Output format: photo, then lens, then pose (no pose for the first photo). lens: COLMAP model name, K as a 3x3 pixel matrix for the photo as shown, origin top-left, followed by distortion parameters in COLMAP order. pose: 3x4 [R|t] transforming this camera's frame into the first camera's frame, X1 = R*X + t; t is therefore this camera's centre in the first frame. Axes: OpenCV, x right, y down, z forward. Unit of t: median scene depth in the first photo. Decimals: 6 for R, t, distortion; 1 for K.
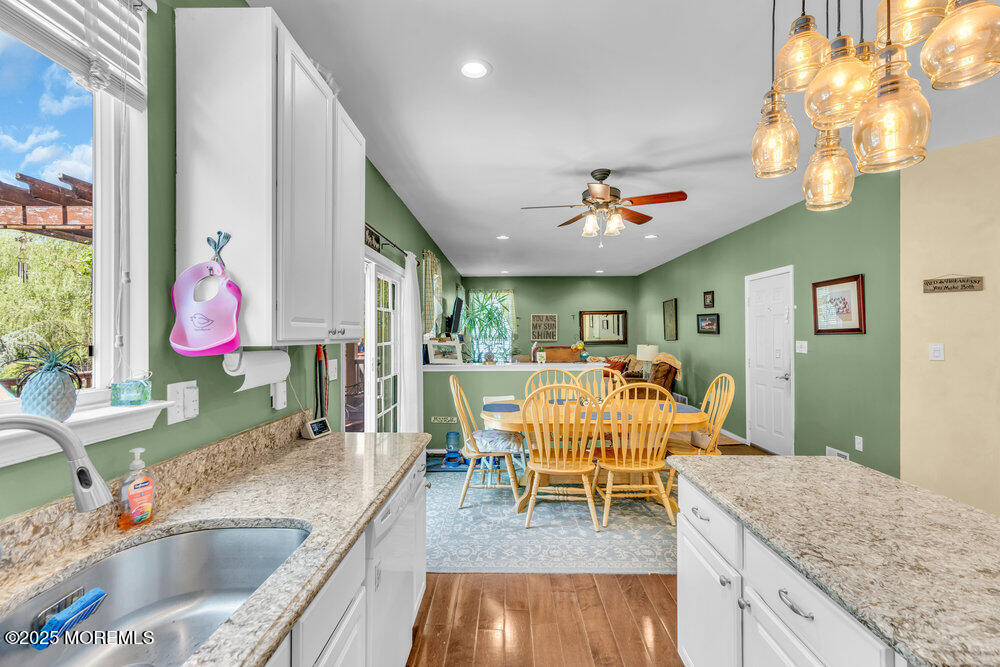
lens RADIAL K [[453.7, 0, 500.0], [0, 453.7, 331.9], [0, 0, 1]] dist [-0.000202, 0.002401]
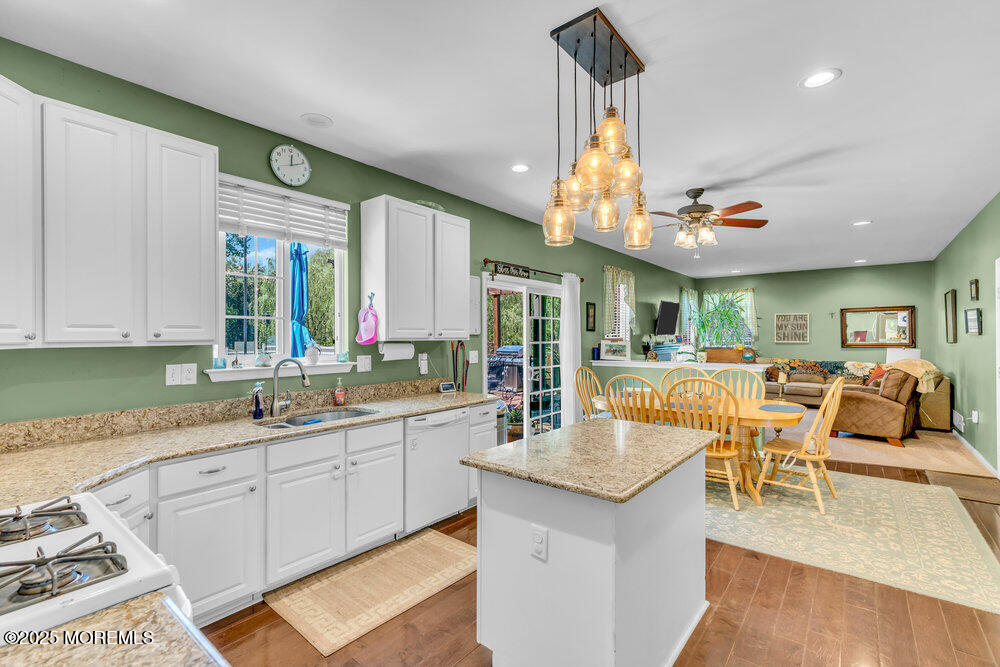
lens RADIAL K [[453.7, 0, 502.5], [0, 453.7, 333.3], [0, 0, 1]] dist [-0.000202, 0.002401]
pose [[0.795138, -0.005798, -0.606401, 1.013311], [0.005028, 0.999983, -0.002968, 0.002856], [0.606408, -0.000689, 0.795154, -0.353925]]
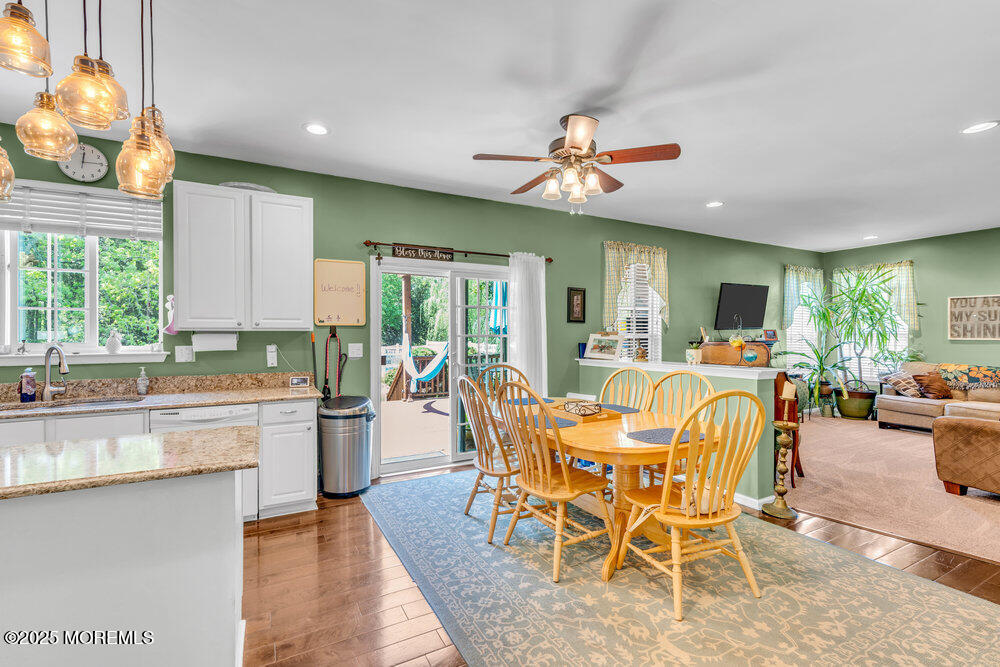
lens RADIAL K [[453.7, 0, 500.1], [0, 453.7, 335.6], [0, 0, 1]] dist [-0.000202, 0.002401]
pose [[0.489338, -0.001955, -0.872092, 1.659110], [0.006591, 0.999977, 0.001456, 0.048633], [0.872069, -0.006461, 0.489340, 0.962719]]
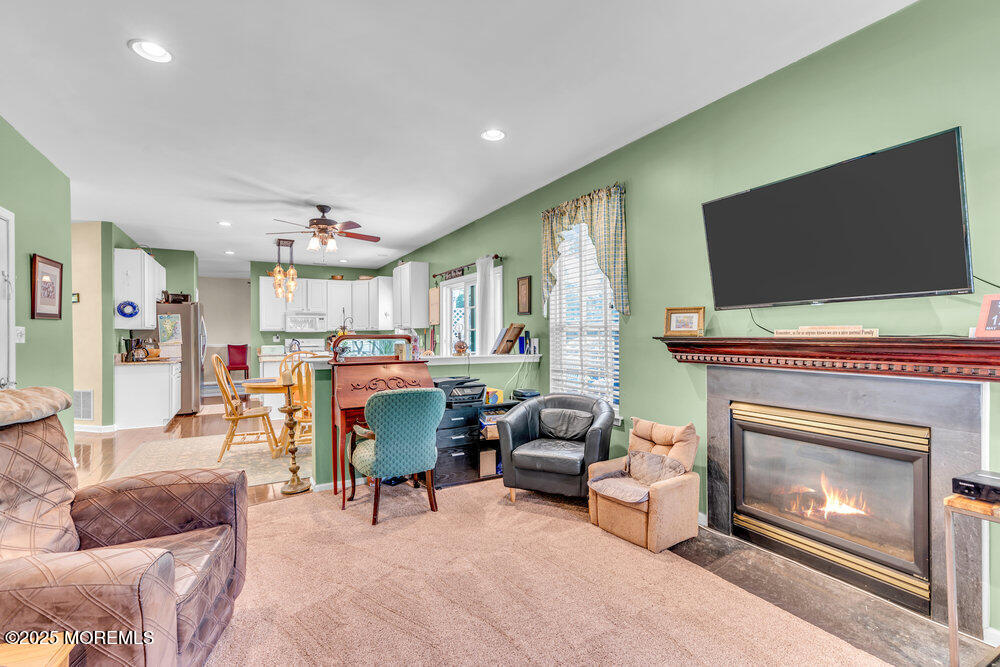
lens RADIAL K [[453.7, 0, 504.1], [0, 453.7, 335.9], [0, 0, 1]] dist [-0.000202, 0.002401]
pose [[-0.859982, 0.007271, -0.510272, 0.895373], [0.008222, 0.999966, 0.000392, 0.098583], [0.510257, -0.003858, -0.860013, 4.846792]]
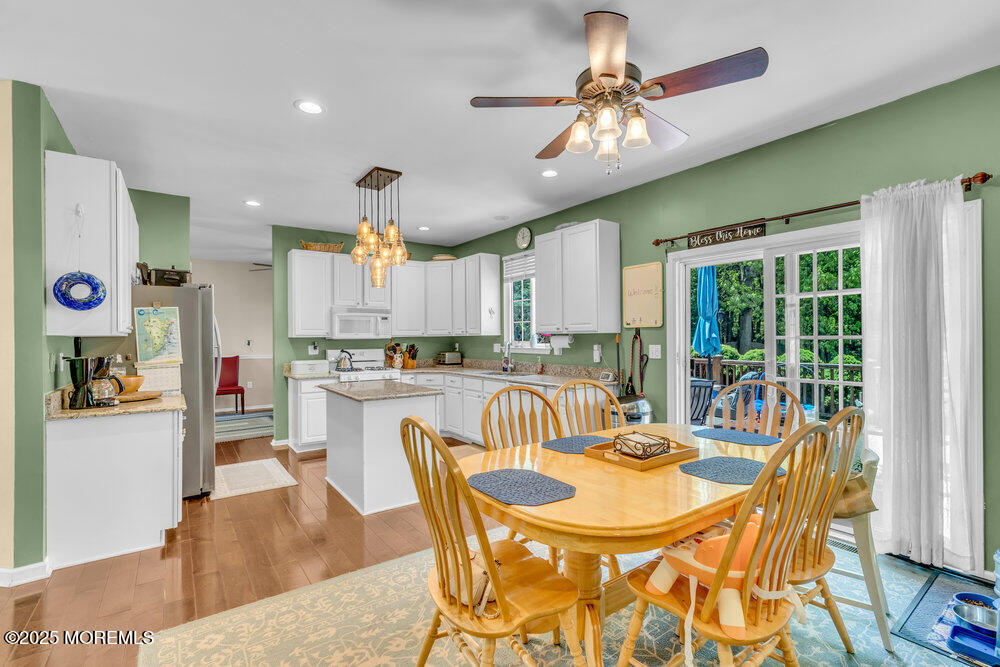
lens RADIAL K [[453.7, 0, 499.2], [0, 453.7, 337.2], [0, 0, 1]] dist [-0.000202, 0.002401]
pose [[-0.802967, 0.005131, -0.596001, 1.329724], [0.009093, 0.999952, -0.003643, 0.050468], [0.595954, -0.008344, -0.802976, 2.680785]]
